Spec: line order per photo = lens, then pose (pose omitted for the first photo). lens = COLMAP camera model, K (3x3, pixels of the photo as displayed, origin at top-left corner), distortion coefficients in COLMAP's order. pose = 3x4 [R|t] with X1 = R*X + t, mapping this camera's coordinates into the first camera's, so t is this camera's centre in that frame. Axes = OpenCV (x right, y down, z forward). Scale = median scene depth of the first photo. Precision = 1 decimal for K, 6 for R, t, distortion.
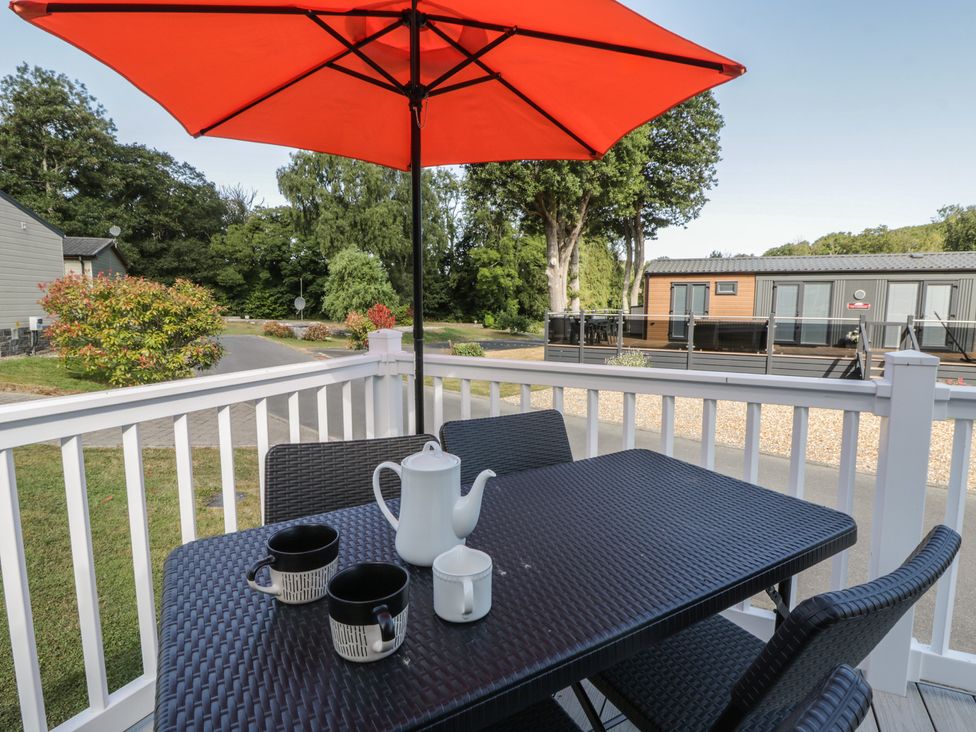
lens RADIAL K [[514.8, 0, 496.0], [0, 514.8, 358.2], [0, 0, 1]] dist [0.000089, -0.011567]
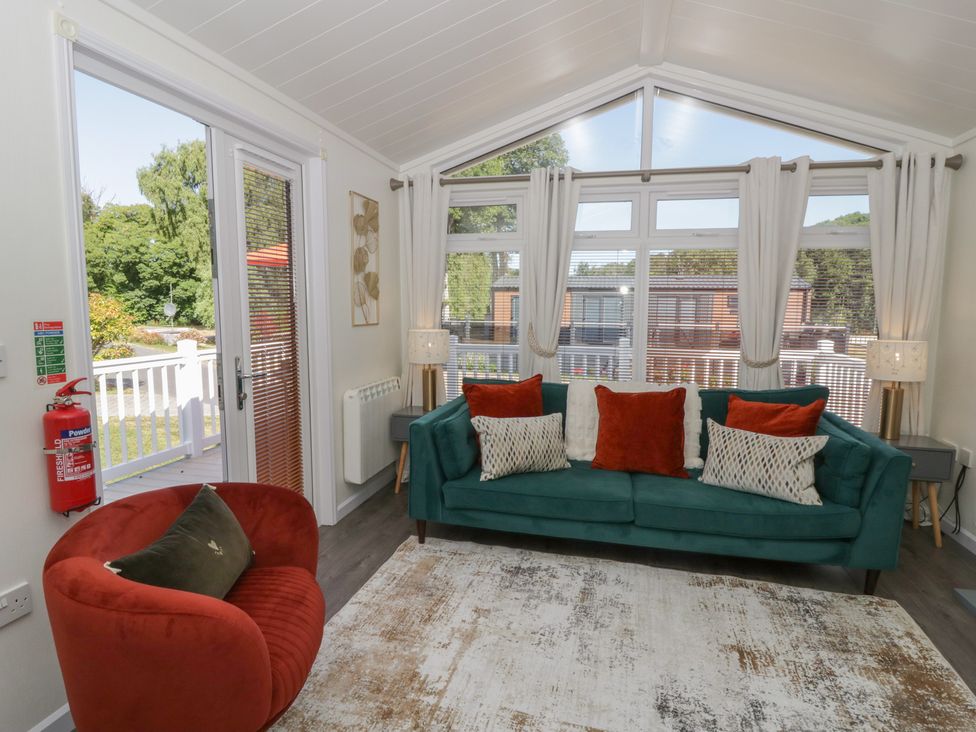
lens RADIAL K [[514.8, 0, 504.5], [0, 514.8, 359.1], [0, 0, 1]] dist [0.000089, -0.011567]
pose [[0.972084, -0.019839, 0.233794, 0.012019], [0.021518, 0.999758, -0.004630, 0.007291], [-0.233646, 0.009532, 0.972275, -0.109352]]
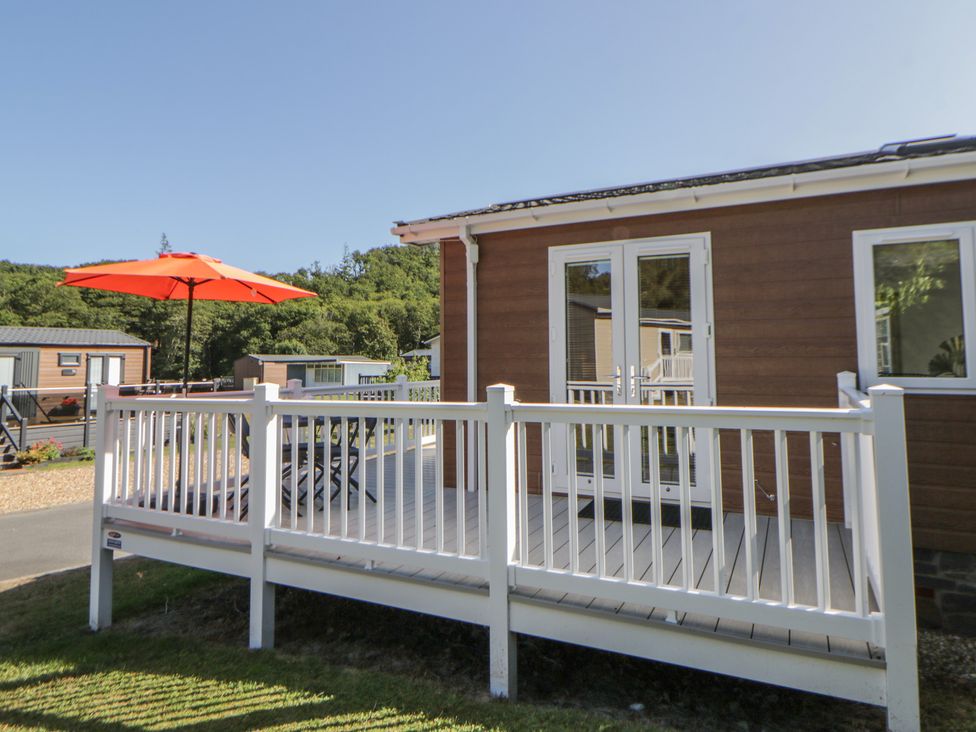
lens RADIAL K [[575.9, 0, 505.9], [0, 575.9, 345.6], [0, 0, 1]] dist [0.009005, -0.008432]
pose [[0.025639, 0.030899, 0.999194, -0.124576], [0.129581, 0.990987, -0.033970, 0.003957], [-0.991237, 0.130348, 0.021404, -0.026404]]
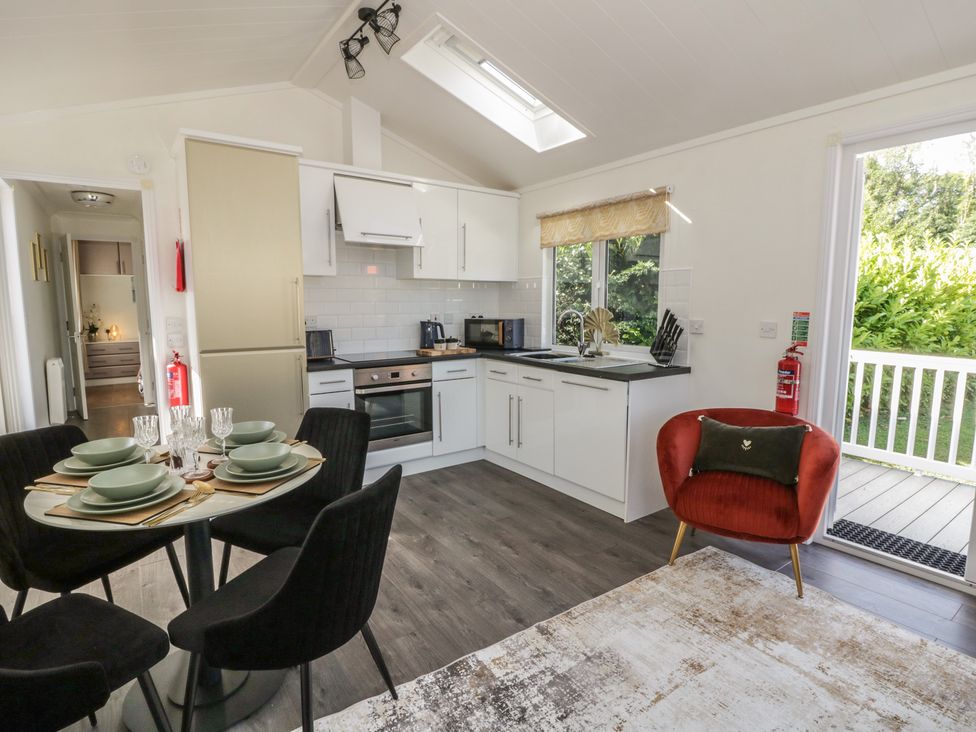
lens RADIAL K [[514.8, 0, 496.0], [0, 514.8, 363.7], [0, 0, 1]] dist [0.000089, -0.011567]
pose [[-0.470873, 0.104738, -0.875961, 0.069275], [-0.102572, 0.979693, 0.172278, 0.002720], [0.876218, 0.170970, -0.450568, -0.068723]]
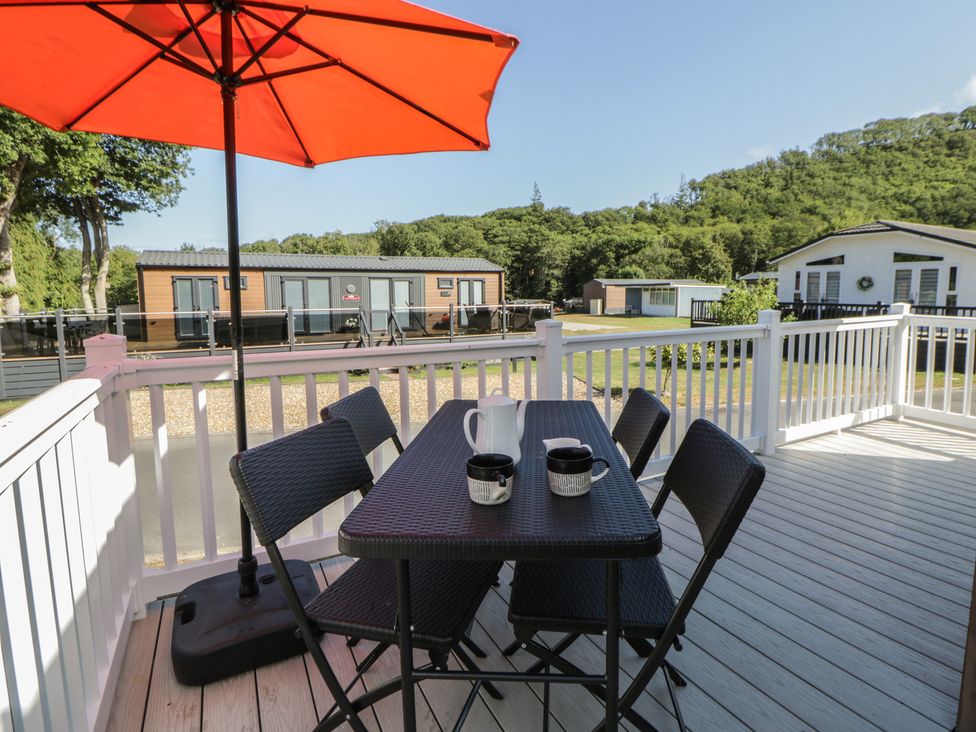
lens RADIAL K [[514.8, 0, 509.6], [0, 514.8, 339.6], [0, 0, 1]] dist [0.000089, -0.011567]
pose [[0.576437, -0.082950, 0.812920, -0.028968], [0.104215, 0.994173, 0.027547, 0.000077], [-0.810469, 0.068839, 0.581723, 0.001410]]
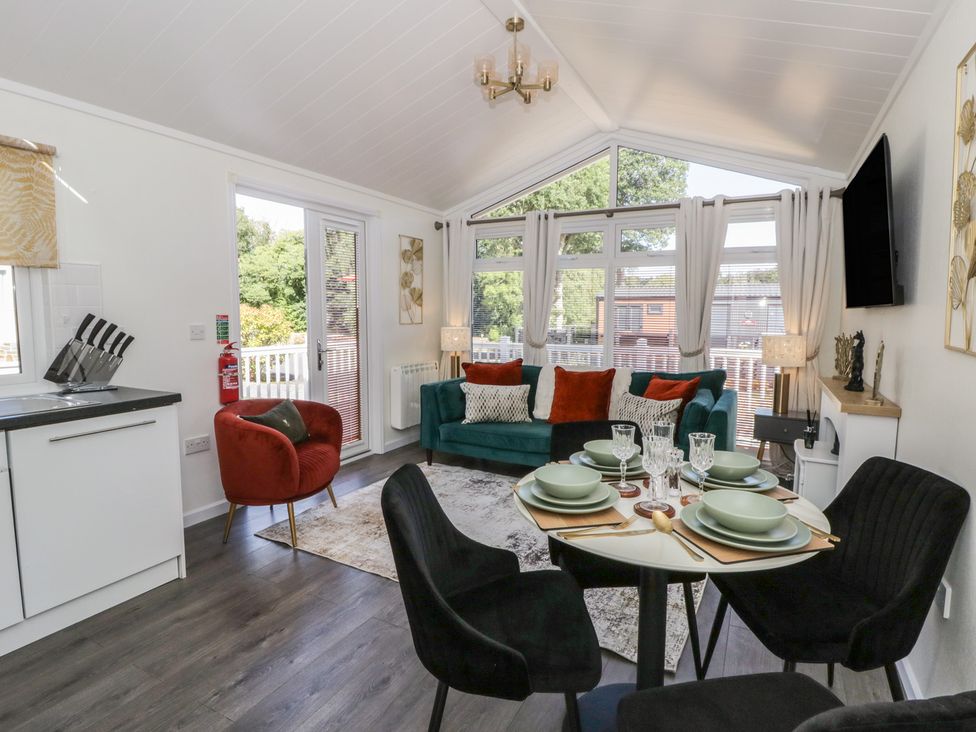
lens RADIAL K [[514.8, 0, 506.9], [0, 514.8, 356.9], [0, 0, 1]] dist [0.000089, -0.011567]
pose [[0.999978, 0.003429, -0.005654, 0.033892], [-0.003597, 0.999548, -0.029860, 0.012526], [0.005549, 0.029880, 0.999538, -0.146102]]
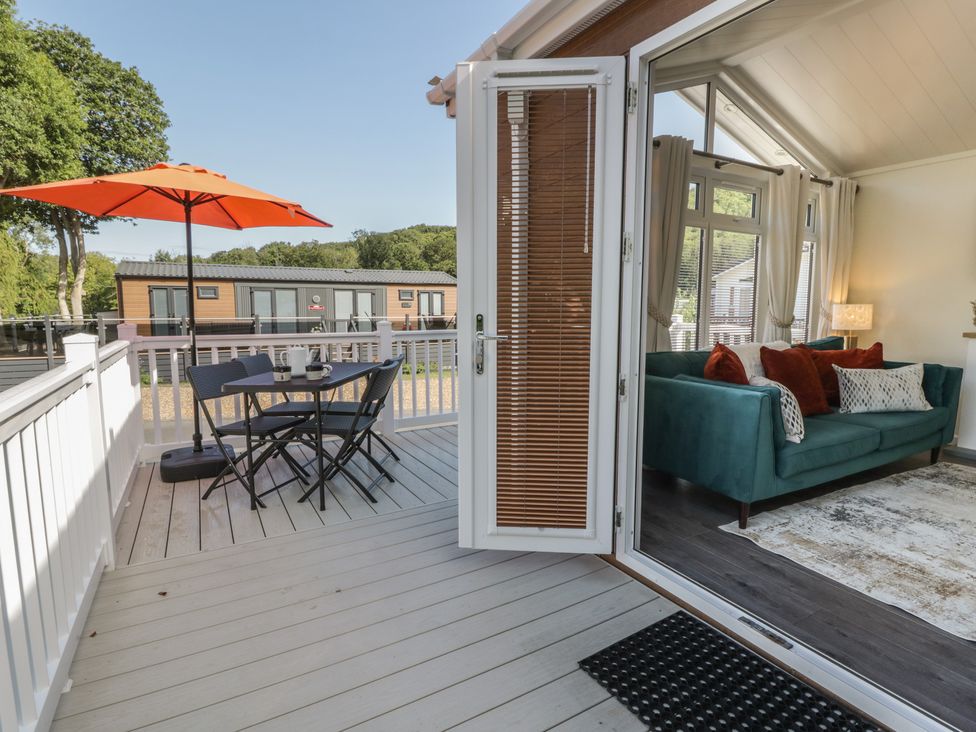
lens RADIAL K [[514.8, 0, 502.1], [0, 514.8, 358.6], [0, 0, 1]] dist [0.000089, -0.011567]
pose [[0.557034, -0.088683, 0.825741, -0.051307], [0.092980, 0.994691, 0.044104, 0.005361], [-0.825269, 0.052210, 0.562322, -0.049440]]
